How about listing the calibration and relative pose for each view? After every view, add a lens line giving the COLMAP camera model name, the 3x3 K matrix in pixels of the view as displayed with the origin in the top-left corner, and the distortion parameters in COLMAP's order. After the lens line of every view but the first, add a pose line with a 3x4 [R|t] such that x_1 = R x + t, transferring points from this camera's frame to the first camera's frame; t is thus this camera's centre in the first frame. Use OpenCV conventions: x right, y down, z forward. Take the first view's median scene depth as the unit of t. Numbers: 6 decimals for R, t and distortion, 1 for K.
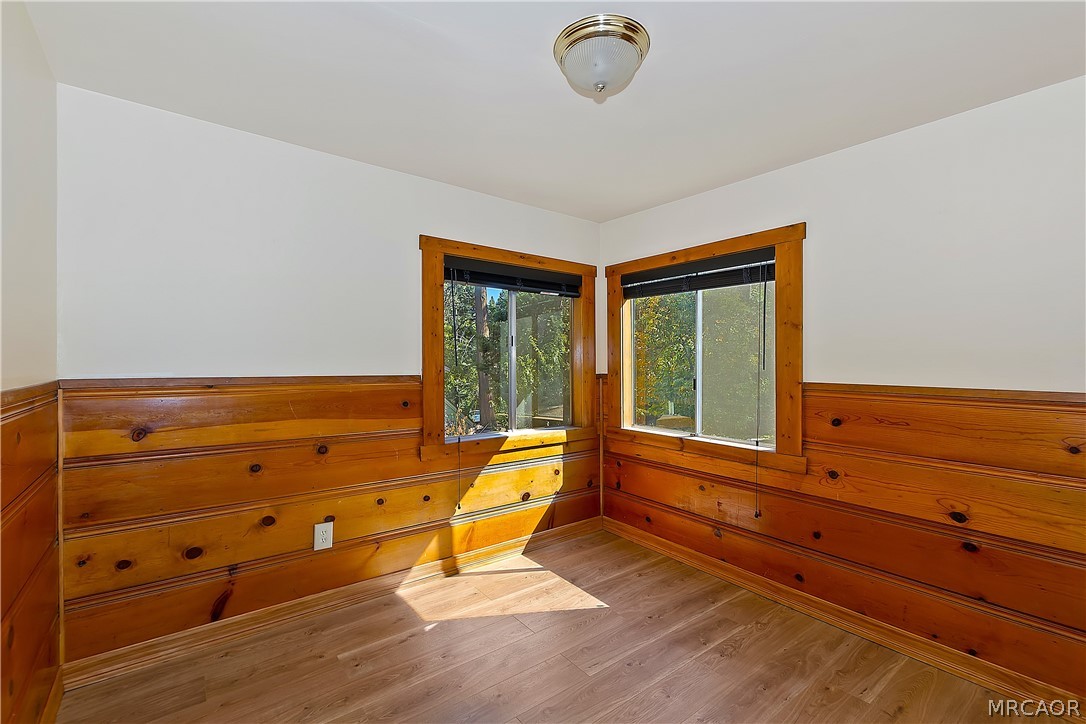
lens RADIAL K [[473.7, 0, 536.8], [0, 473.7, 362.2], [0, 0, 1]] dist [-0.000408, -0.002483]
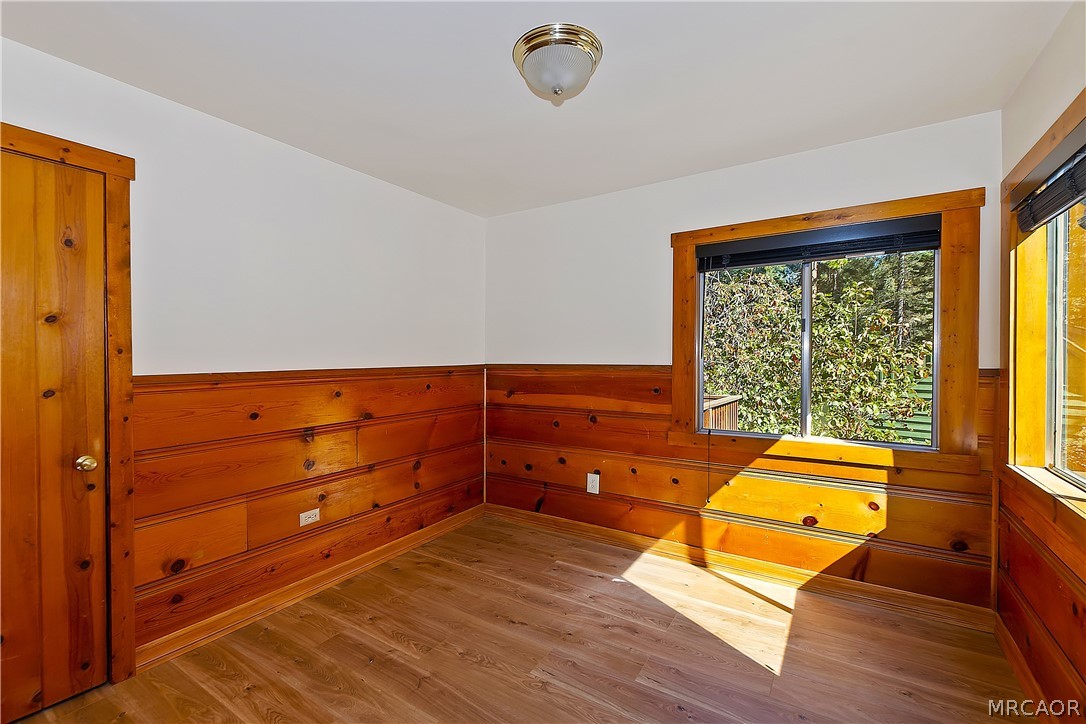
lens RADIAL K [[473.7, 0, 532.8], [0, 473.7, 361.7], [0, 0, 1]] dist [-0.000408, -0.002483]
pose [[0.316193, 0.004910, -0.948682, 0.662954], [0.007717, 0.999940, 0.007747, 0.008307], [0.948664, -0.009770, 0.316136, 0.357367]]
